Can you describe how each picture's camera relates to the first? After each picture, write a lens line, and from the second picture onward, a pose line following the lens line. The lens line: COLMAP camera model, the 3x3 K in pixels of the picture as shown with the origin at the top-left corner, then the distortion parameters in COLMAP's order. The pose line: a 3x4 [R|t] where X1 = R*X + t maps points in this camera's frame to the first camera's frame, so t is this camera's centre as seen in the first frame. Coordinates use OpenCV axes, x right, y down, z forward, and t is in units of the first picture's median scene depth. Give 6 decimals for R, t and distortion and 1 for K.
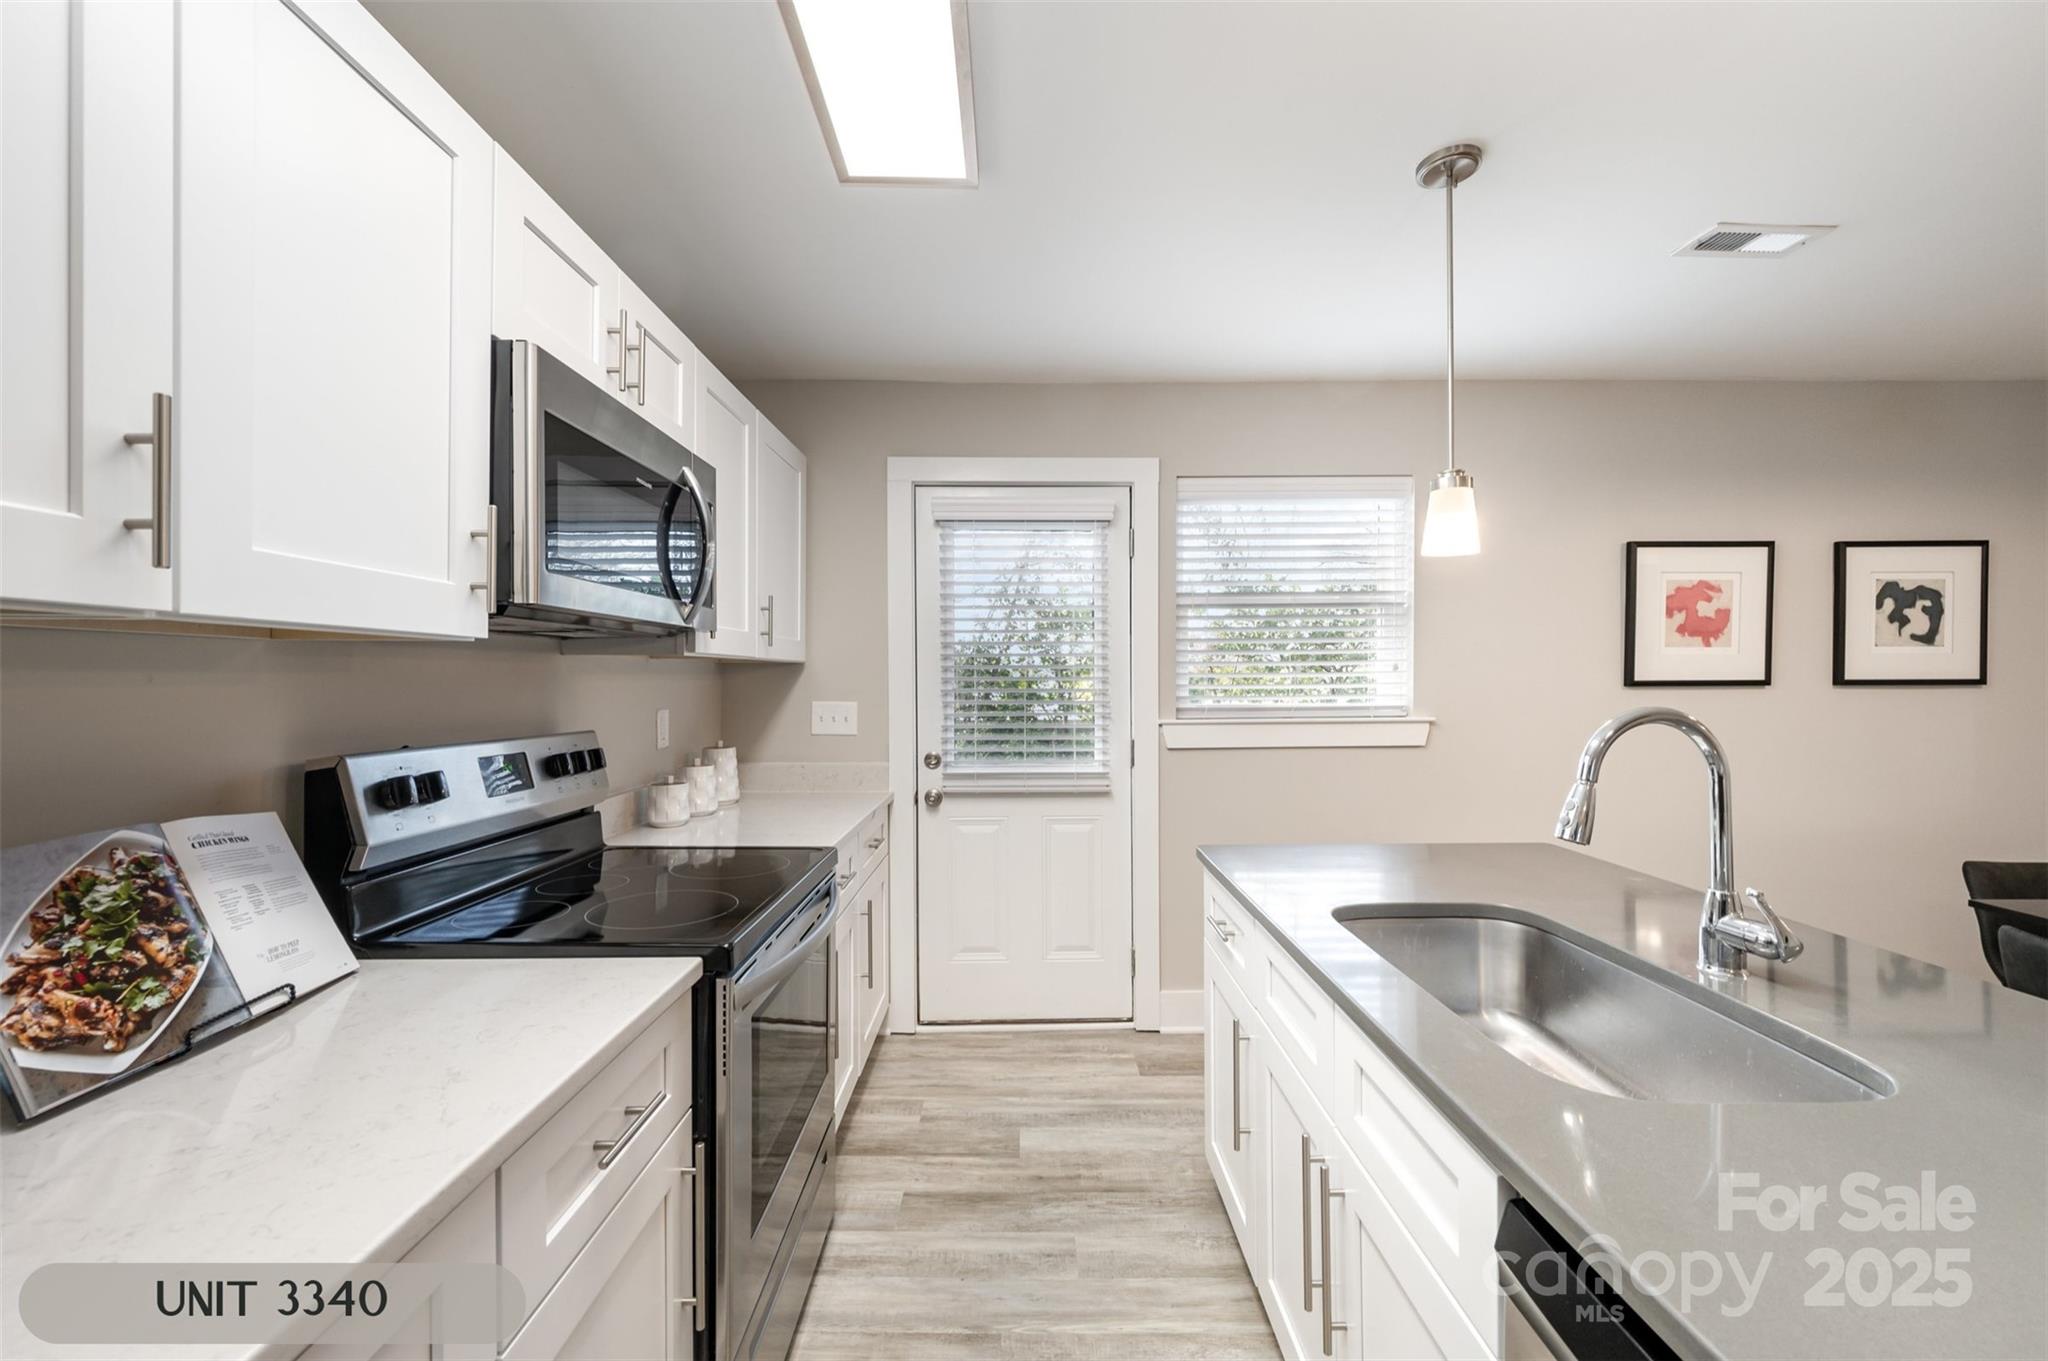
lens RADIAL K [[823.0, 0, 1026.3], [0, 823.0, 686.5], [0, 0, 1]] dist [-0.000597, -0.000080]
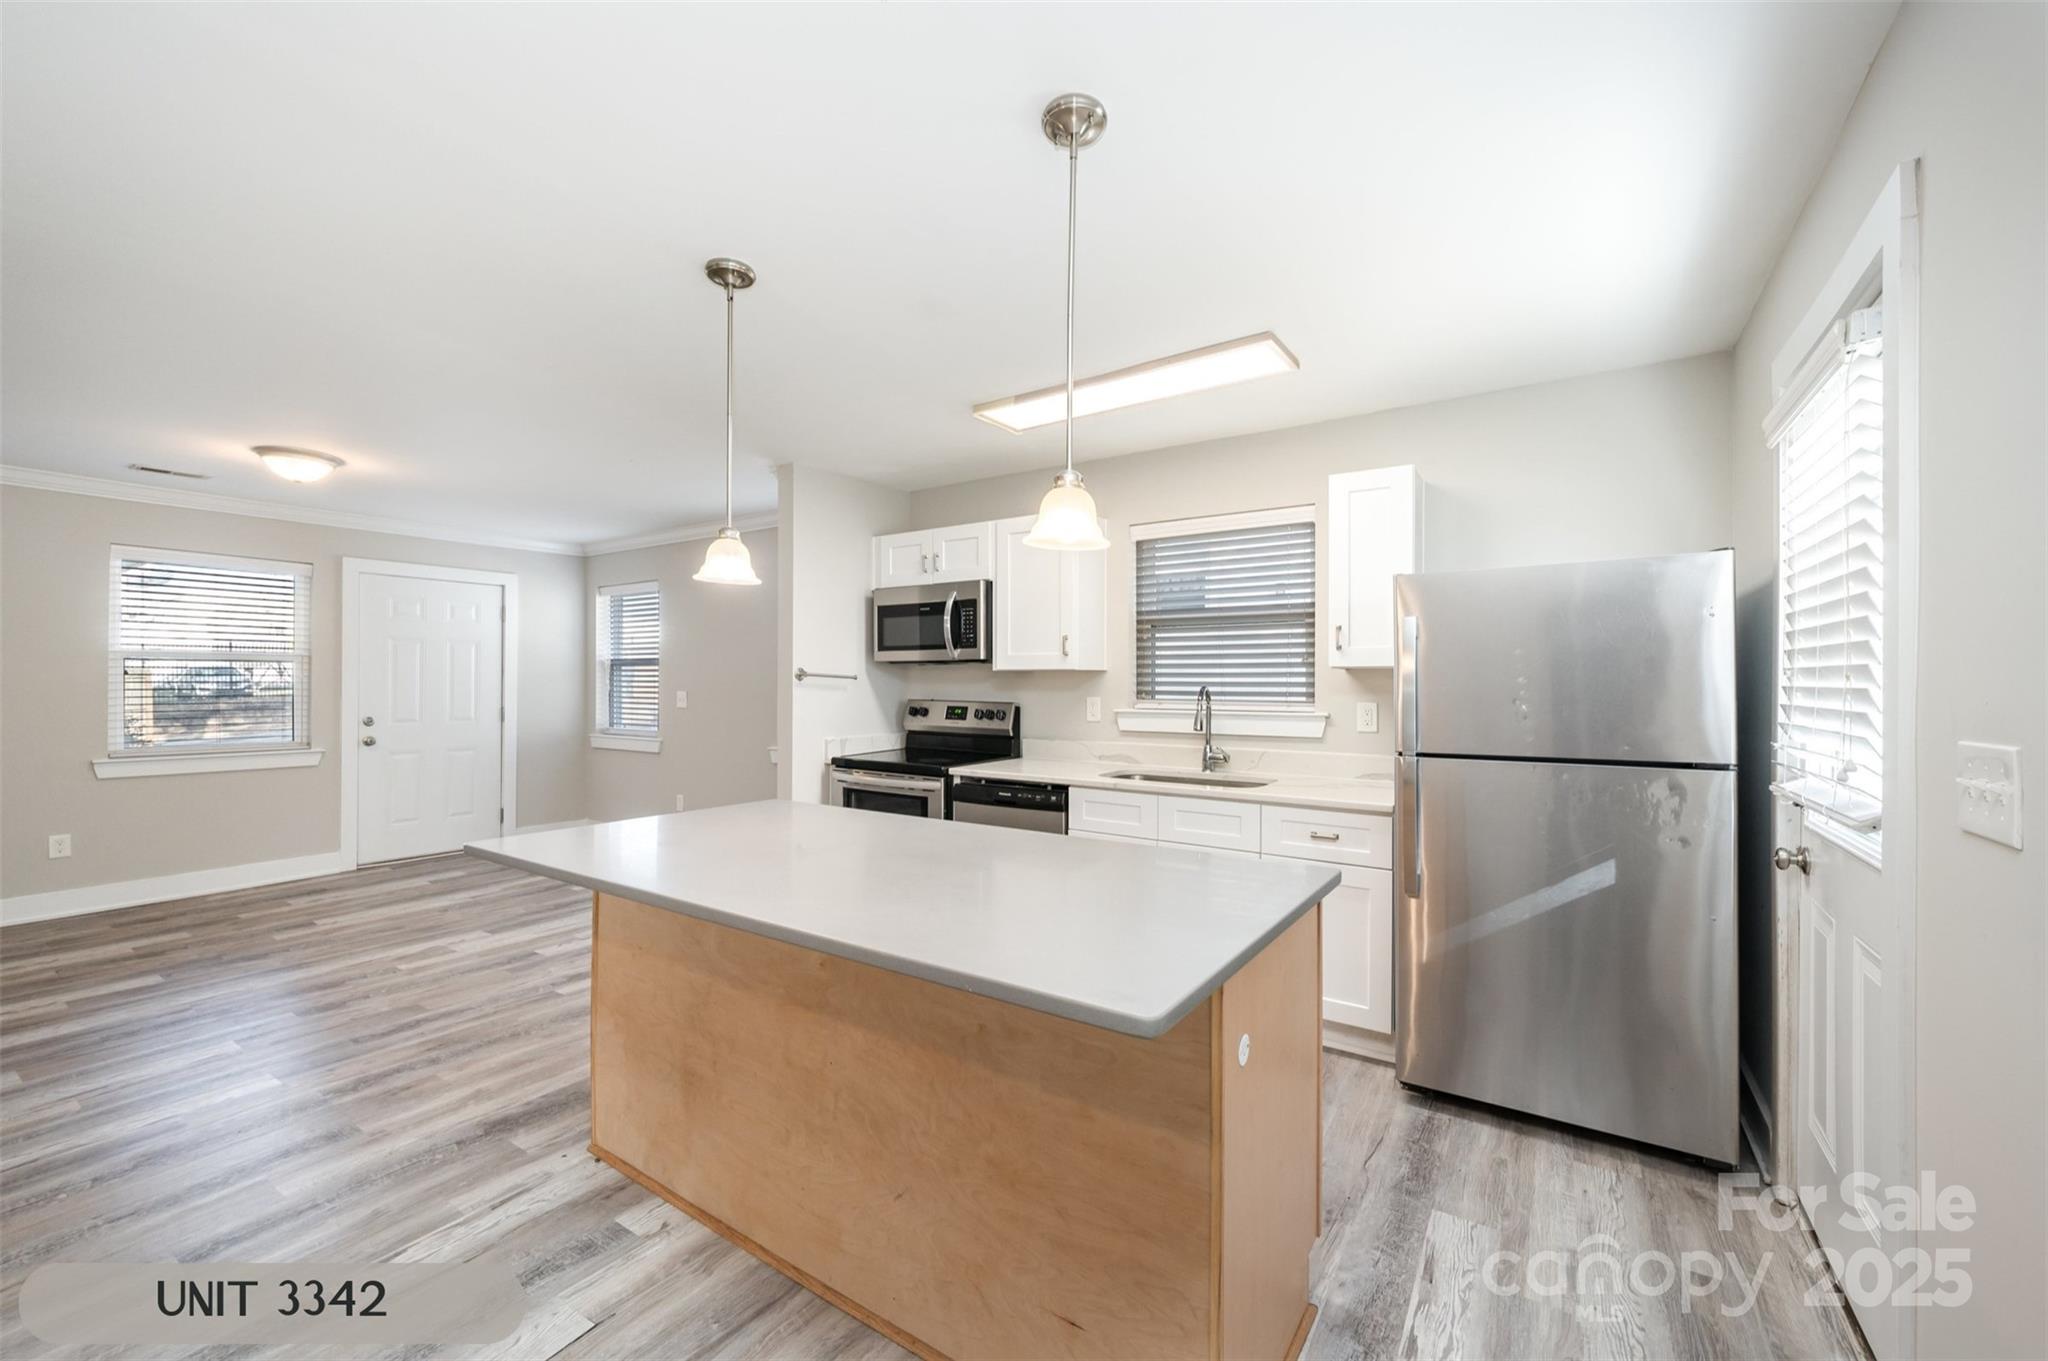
lens RADIAL K [[807.1, 0, 1027.5], [0, 807.1, 679.4], [0, 0, 1]] dist [-0.001739, -0.000075]
pose [[-0.559252, 0.007577, -0.828963, 0.881409], [-0.002429, 0.999939, 0.010778, -0.023929], [0.828994, 0.008041, -0.559200, 1.563703]]
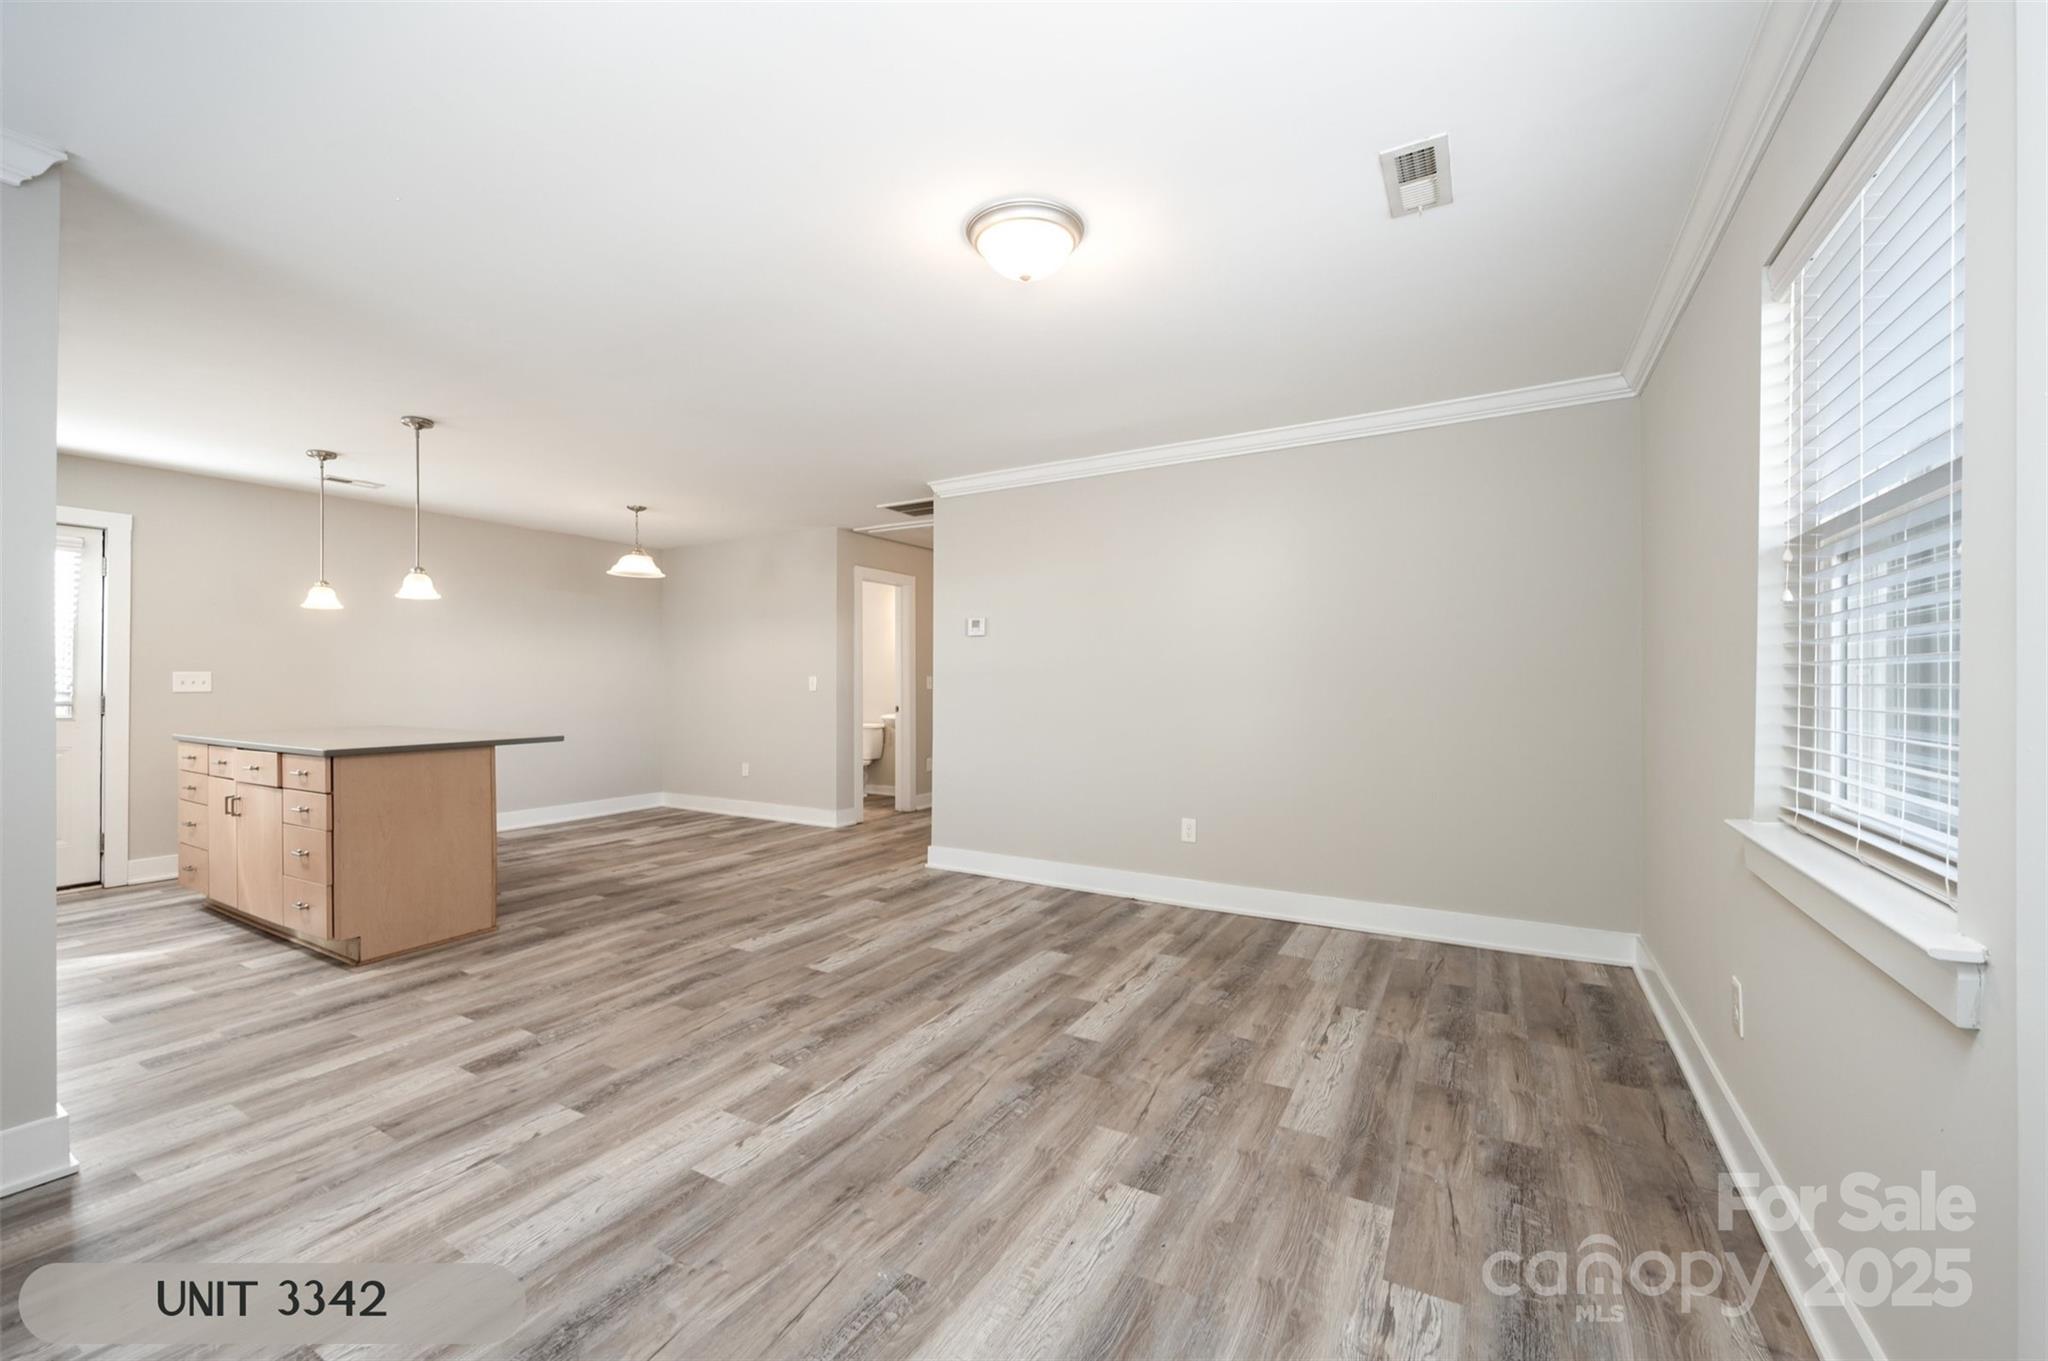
lens RADIAL K [[807.1, 0, 1027.5], [0, 807.1, 679.4], [0, 0, 1]] dist [-0.001739, -0.000075]
pose [[0.504967, 0.013891, 0.863027, -0.266163], [0.000939, 0.999861, -0.016642, 0.056078], [-0.863138, 0.009214, 0.504884, -0.708021]]
